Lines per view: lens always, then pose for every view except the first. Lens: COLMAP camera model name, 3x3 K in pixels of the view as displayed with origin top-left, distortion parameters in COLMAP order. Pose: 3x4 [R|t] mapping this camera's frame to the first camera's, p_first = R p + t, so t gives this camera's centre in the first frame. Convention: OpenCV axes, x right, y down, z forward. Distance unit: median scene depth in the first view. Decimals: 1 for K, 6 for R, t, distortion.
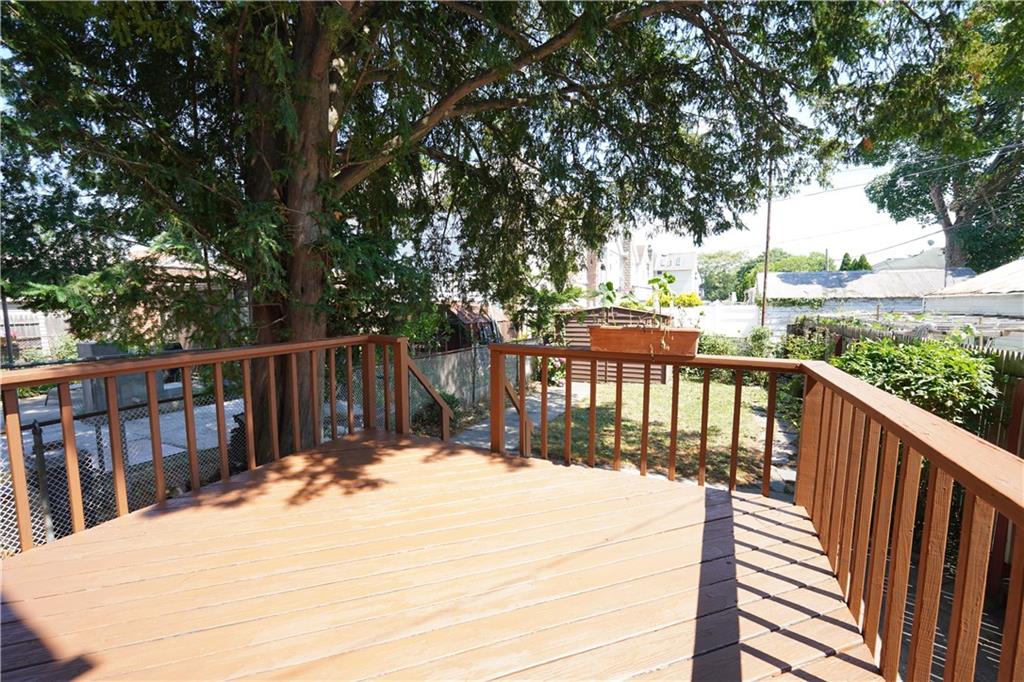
lens RADIAL K [[435.4, 0, 512.0], [0, 435.4, 341.0], [0, 0, 1]] dist [-0.018052, 0.010592]
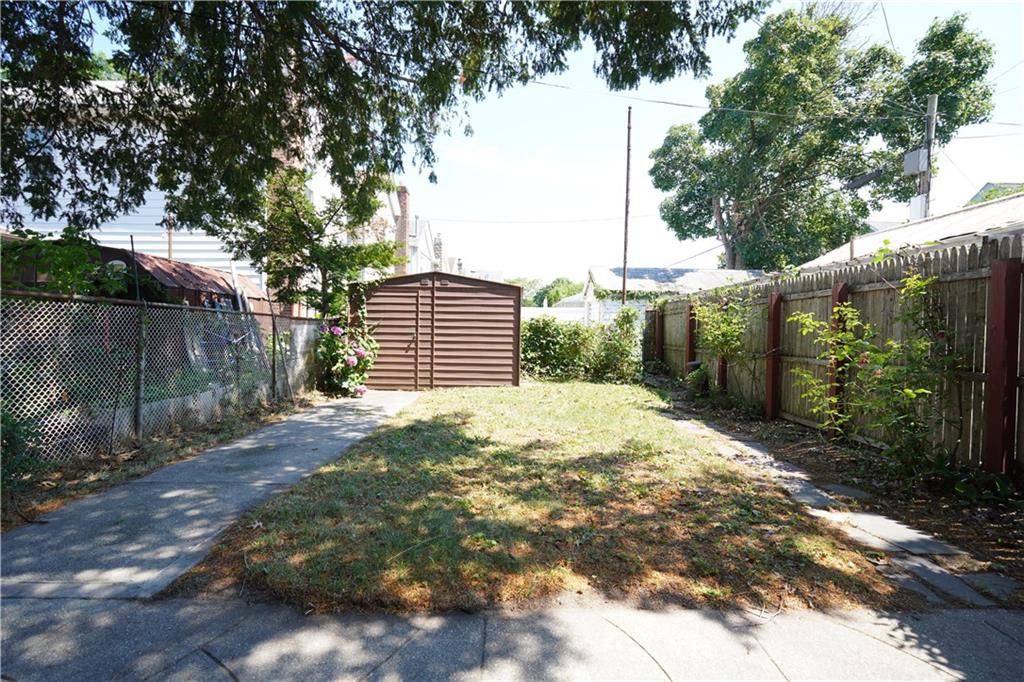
lens RADIAL K [[435.4, 0, 512.0], [0, 435.4, 341.0], [0, 0, 1]] dist [-0.018052, 0.010592]
pose [[0.904142, 0.008168, 0.427154, 0.044083], [0.016566, 0.998395, -0.054155, 0.058746], [-0.426911, 0.056040, 0.902556, 0.341687]]
